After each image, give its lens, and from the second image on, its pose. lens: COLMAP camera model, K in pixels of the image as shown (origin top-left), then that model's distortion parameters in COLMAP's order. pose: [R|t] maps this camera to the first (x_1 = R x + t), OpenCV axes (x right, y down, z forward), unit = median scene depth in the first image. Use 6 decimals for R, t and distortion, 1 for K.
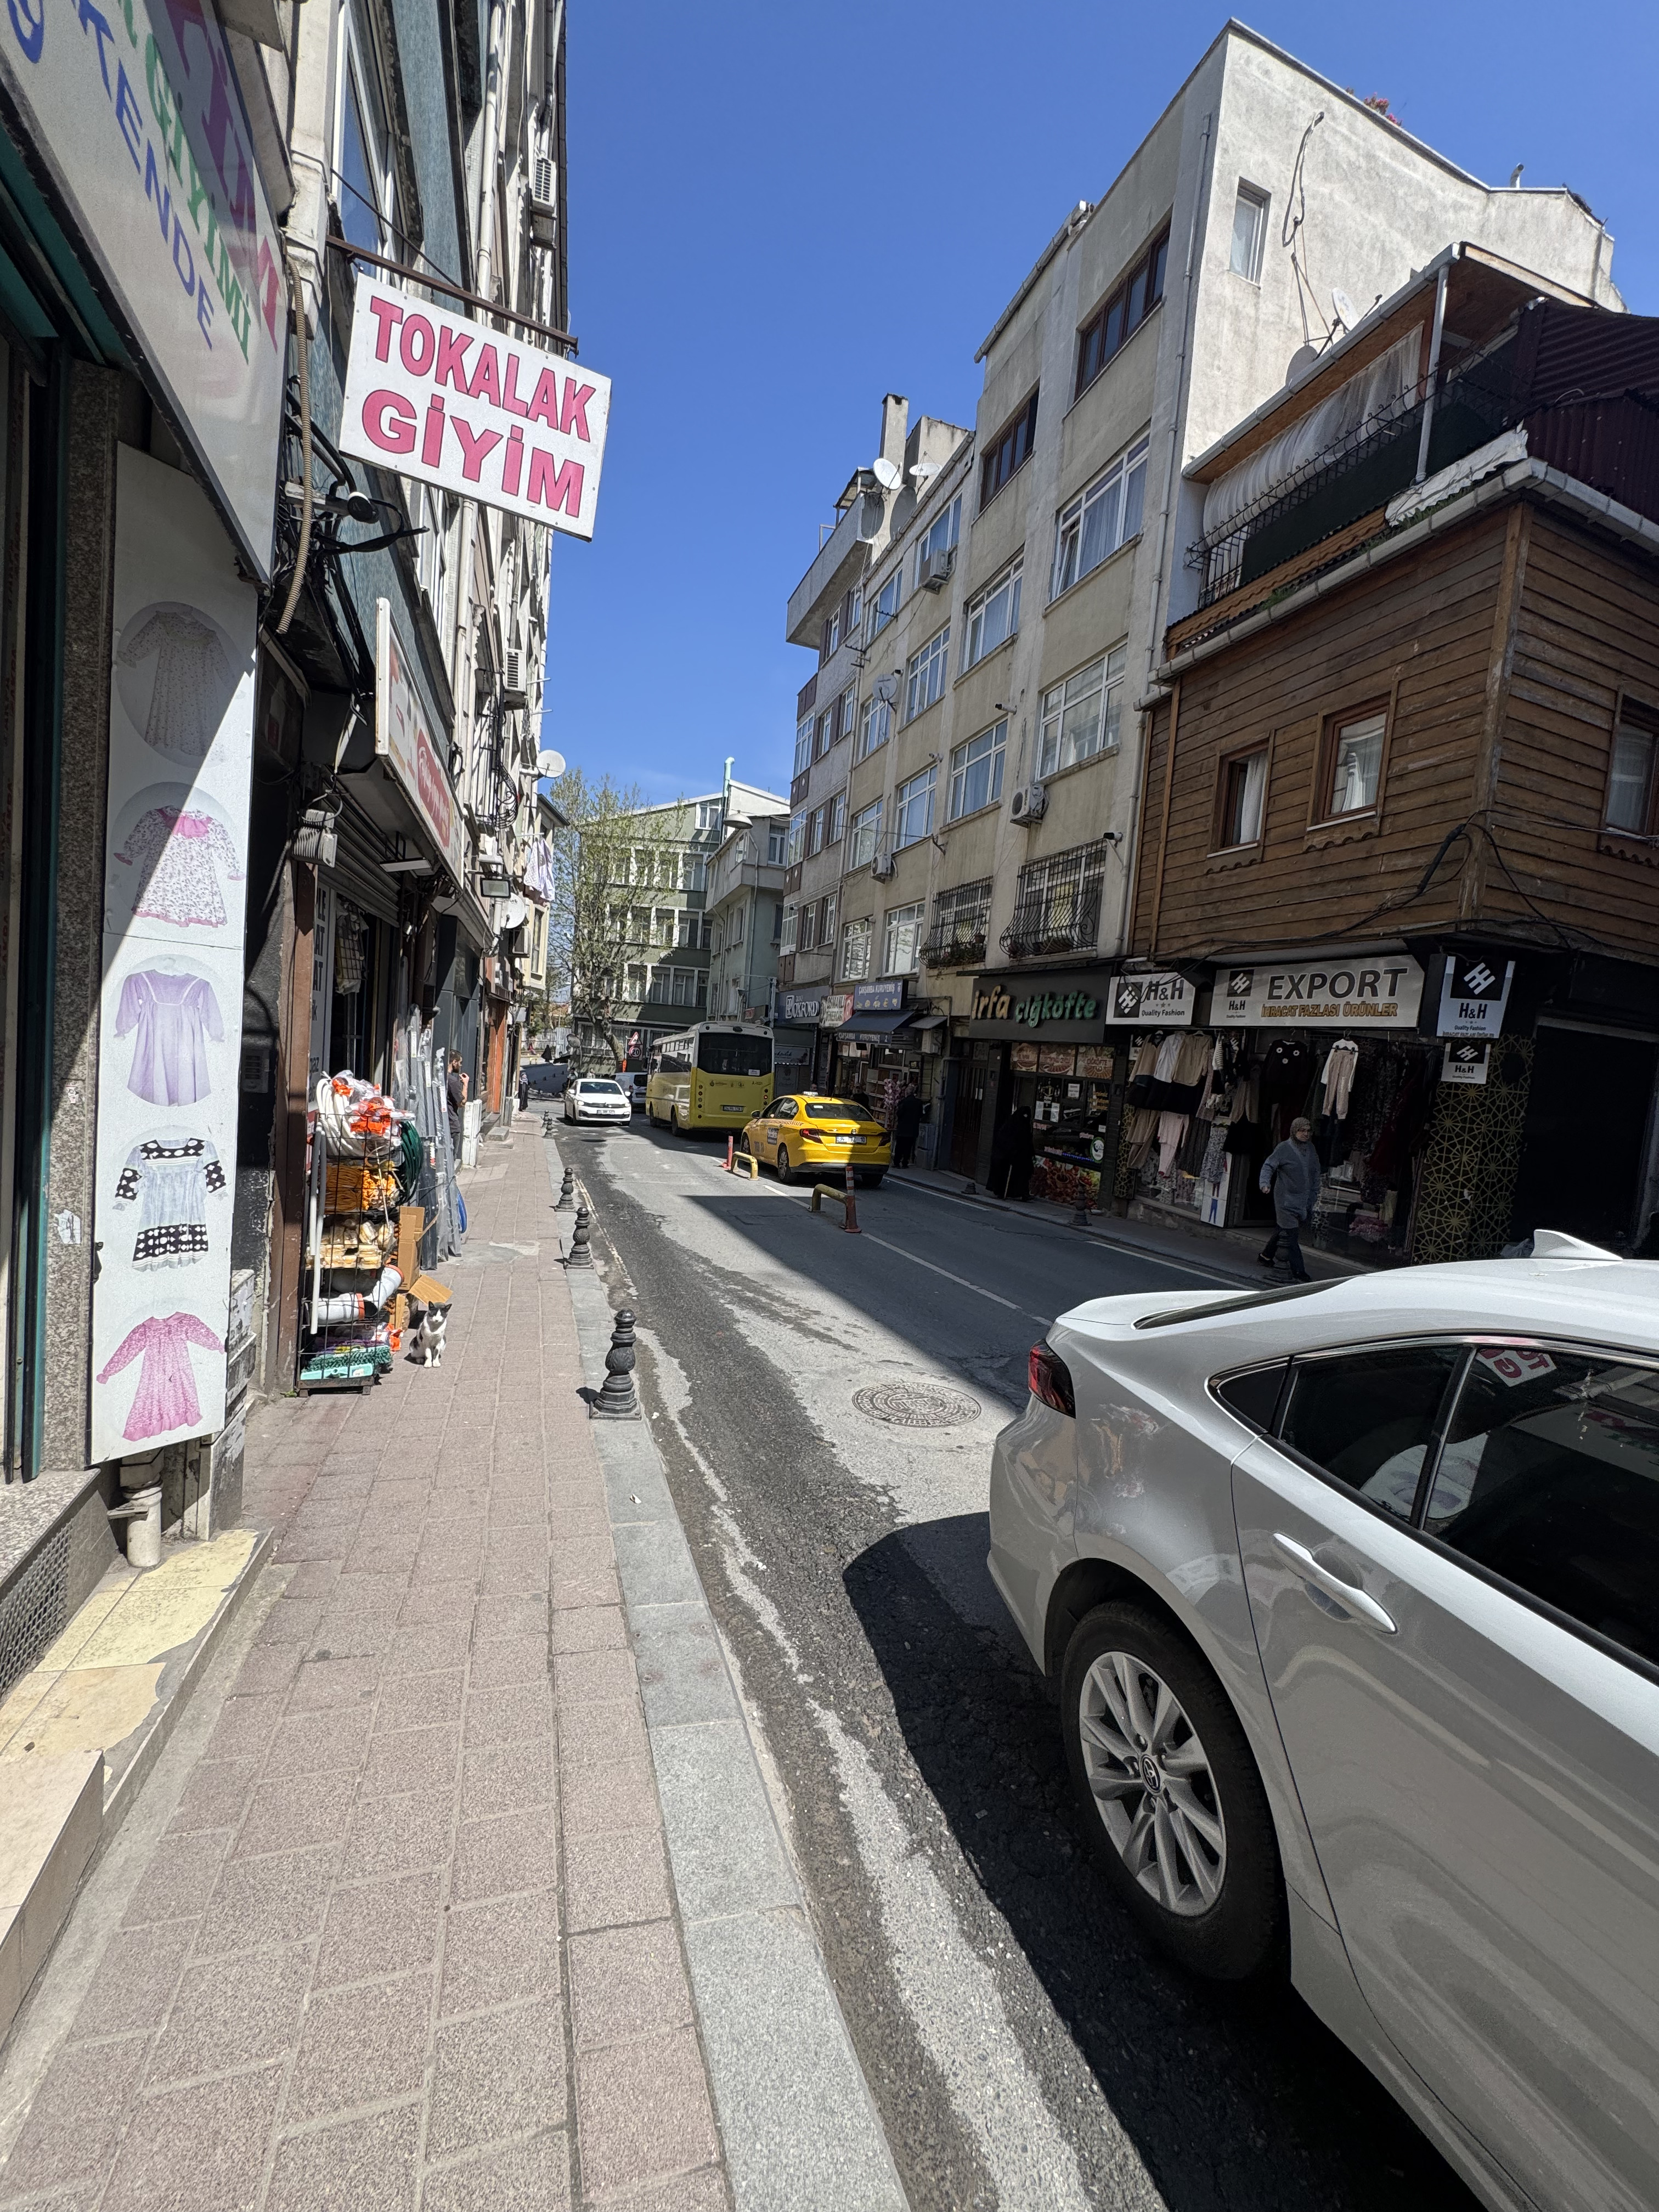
lens RADIAL K [[887.7, 0, 830.4], [0, 887.7, 1102.4], [0, 0, 1]] dist [-0.002040, -0.000589]
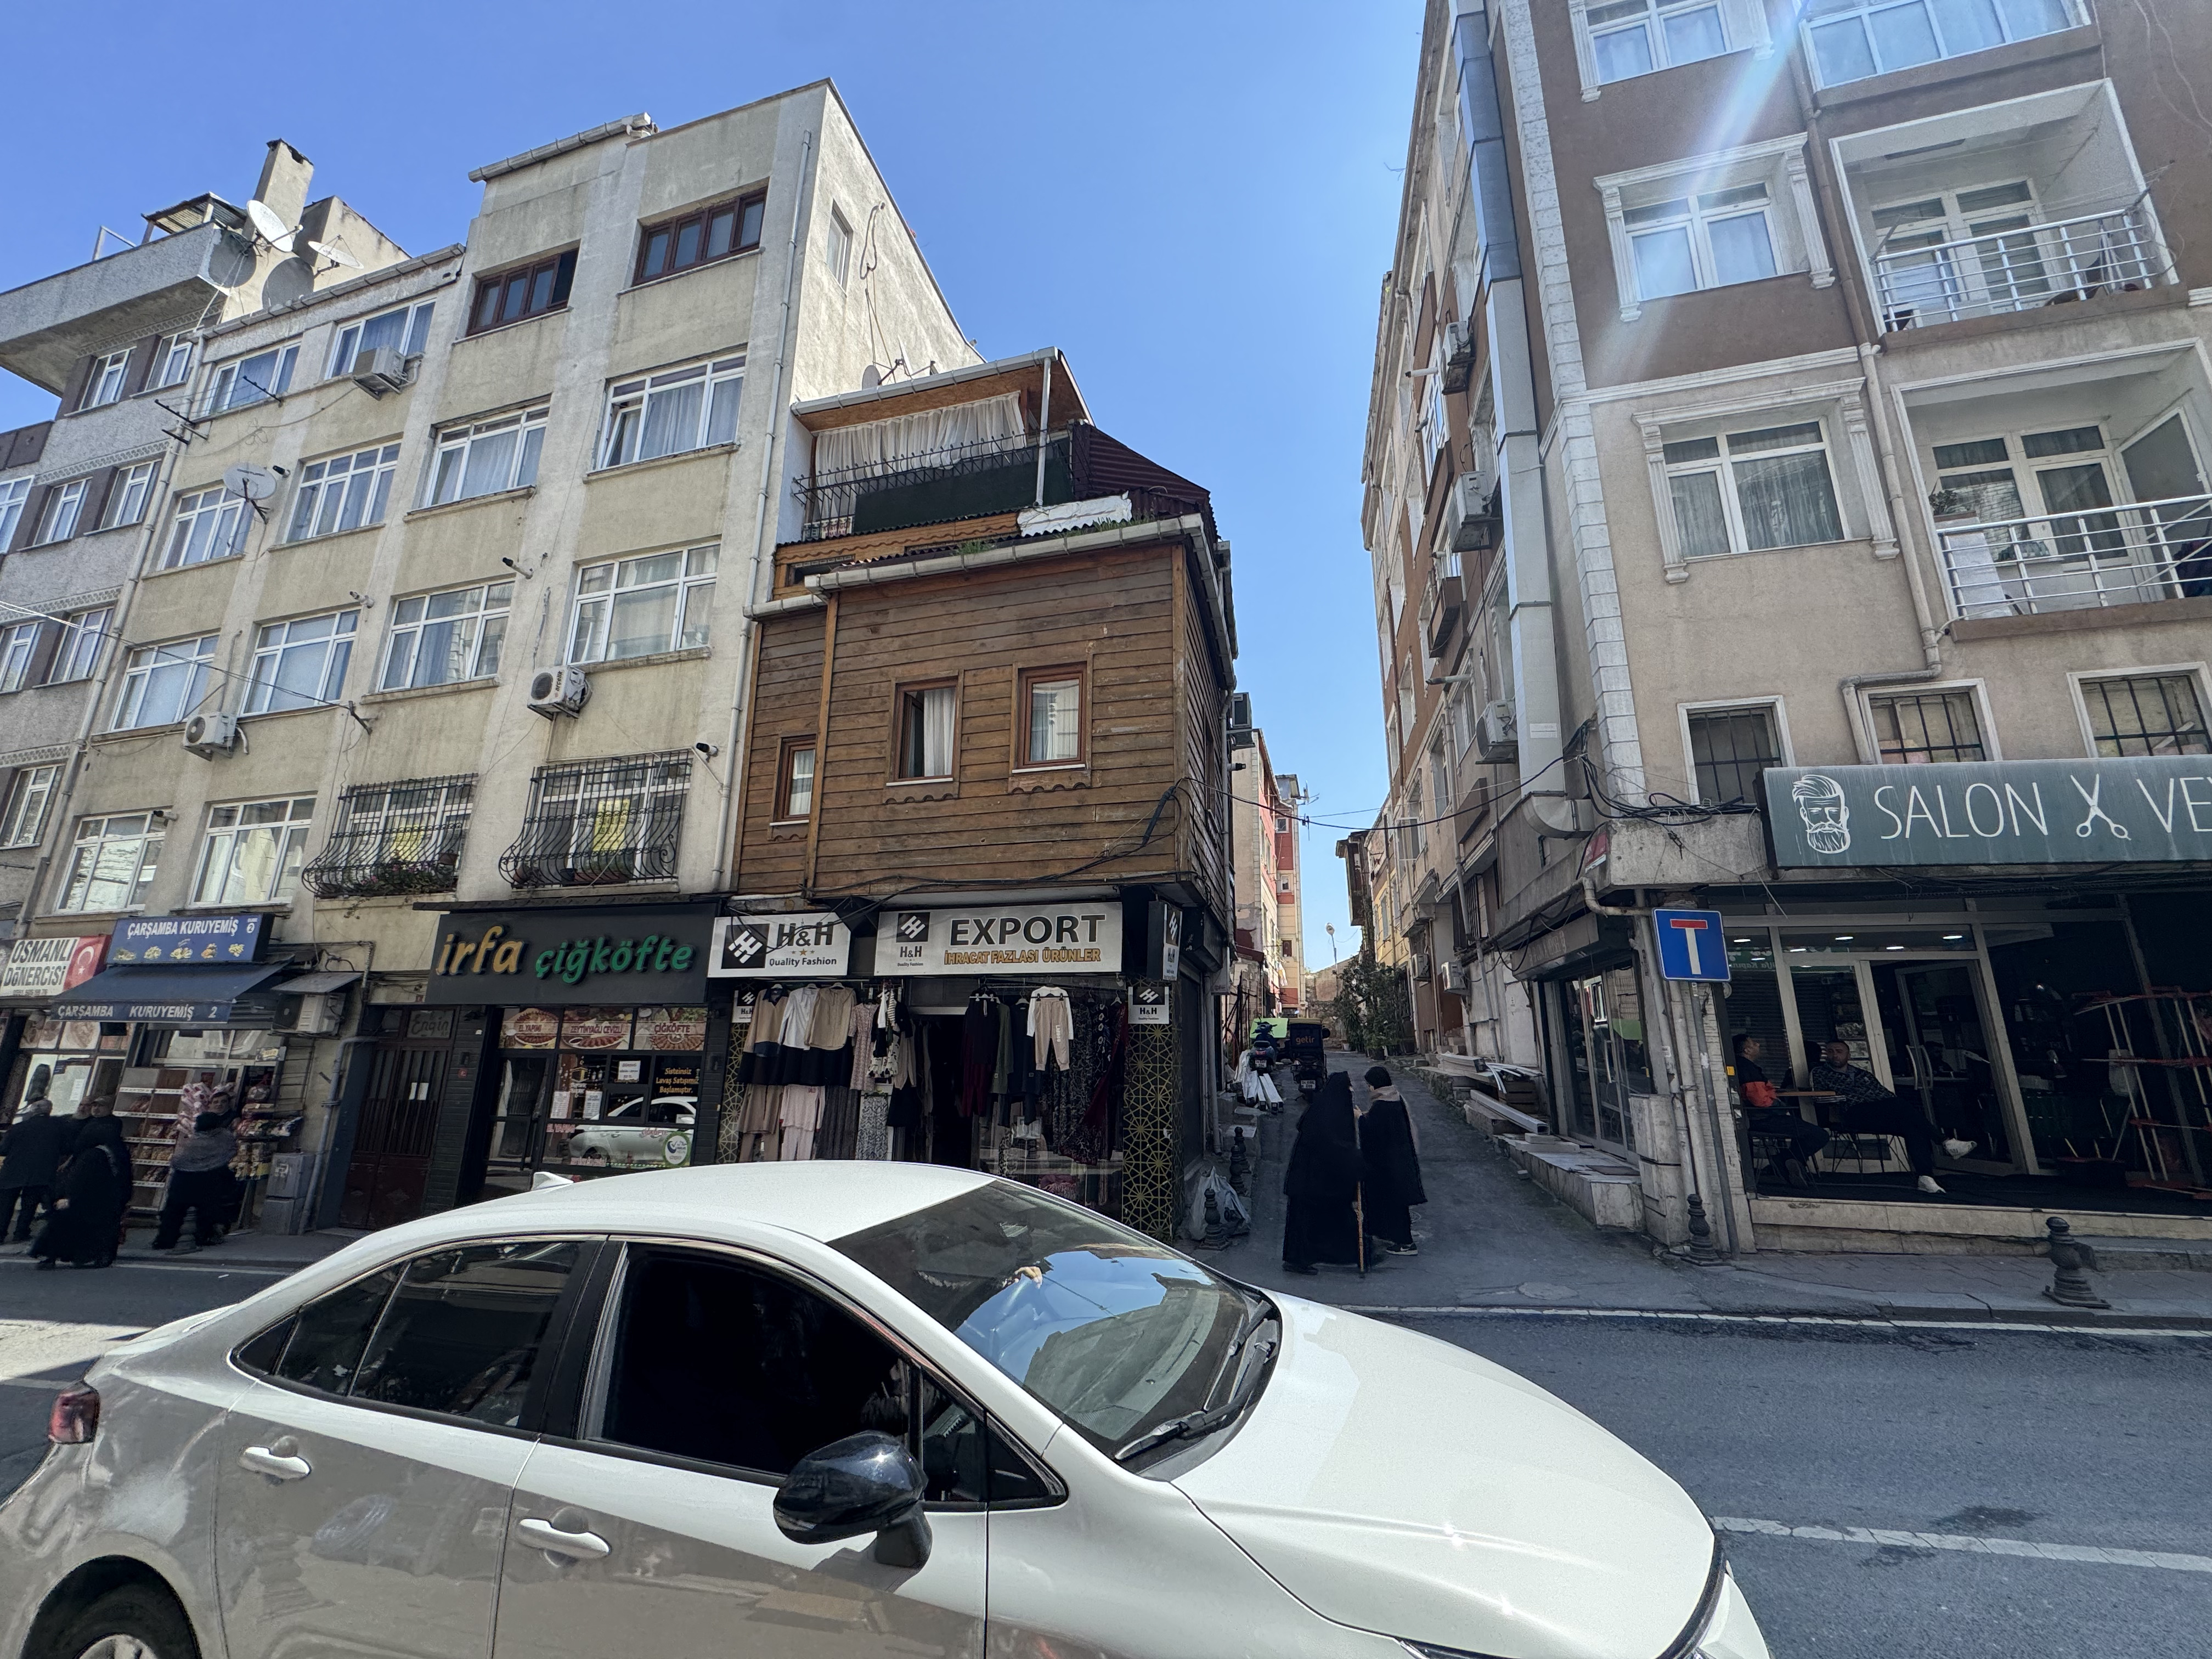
lens RADIAL K [[887.7, 0, 1118.2], [0, 887.7, 823.5], [0, 0, 1]] dist [-0.002040, -0.000589]
pose [[0.570431, 0.127002, 0.811467, -0.130751], [0.091281, 0.972050, -0.216301, -0.018650], [-0.816258, 0.197457, 0.542894, 0.260359]]
